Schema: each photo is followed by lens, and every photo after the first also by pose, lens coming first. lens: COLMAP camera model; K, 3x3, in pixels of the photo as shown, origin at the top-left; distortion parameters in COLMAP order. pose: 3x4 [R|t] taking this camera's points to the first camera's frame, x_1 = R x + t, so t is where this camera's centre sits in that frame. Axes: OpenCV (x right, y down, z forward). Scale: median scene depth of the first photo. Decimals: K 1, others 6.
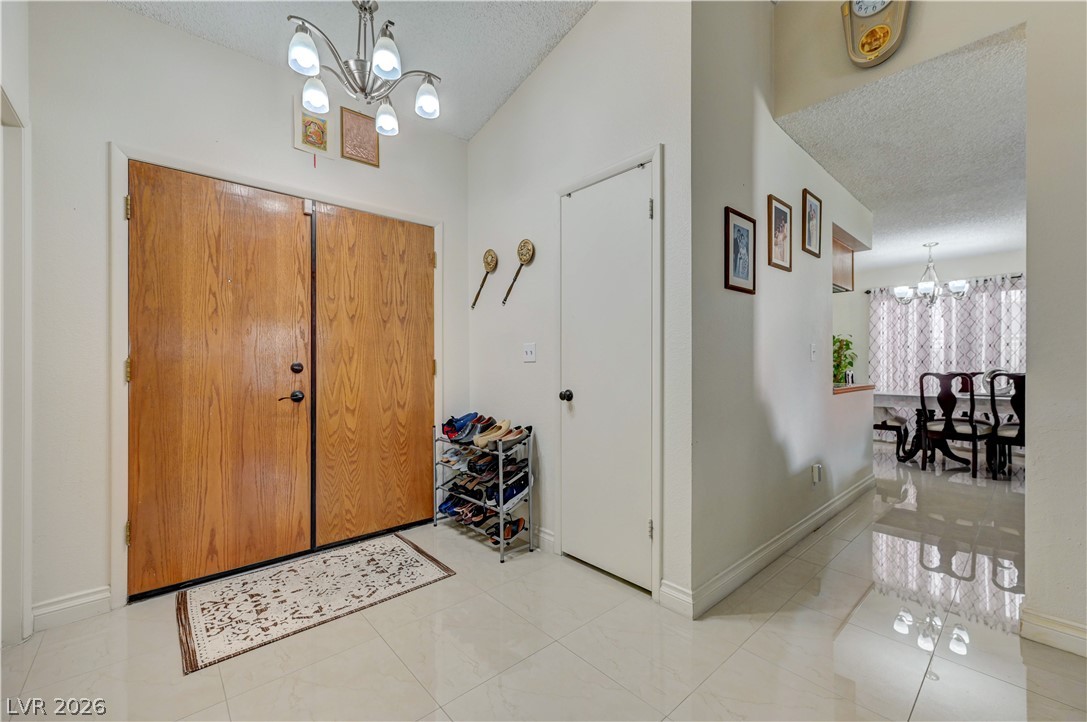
lens RADIAL K [[431.2, 0, 549.2], [0, 431.2, 364.7], [0, 0, 1]] dist [0.000228, 0.000281]
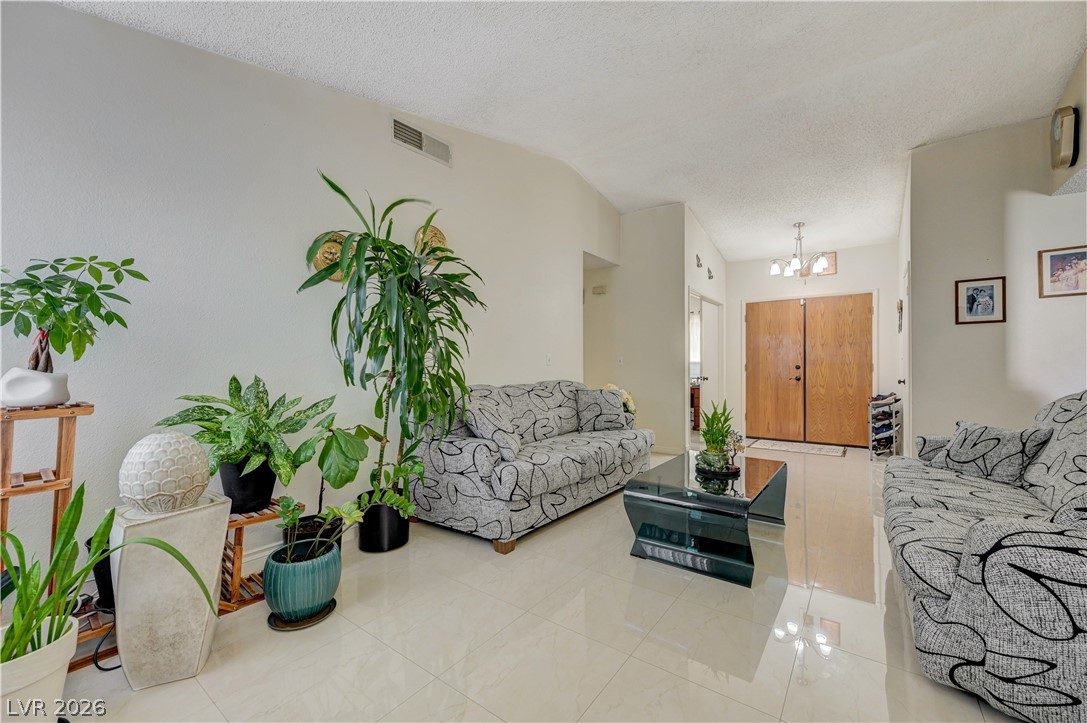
lens RADIAL K [[431.2, 0, 549.2], [0, 431.2, 365.2], [0, 0, 1]] dist [0.000228, 0.000281]
pose [[0.208323, -0.001566, -0.978059, 1.499174], [-0.001818, 0.999996, -0.001989, 0.003357], [0.978058, 0.002192, 0.208320, -0.897923]]
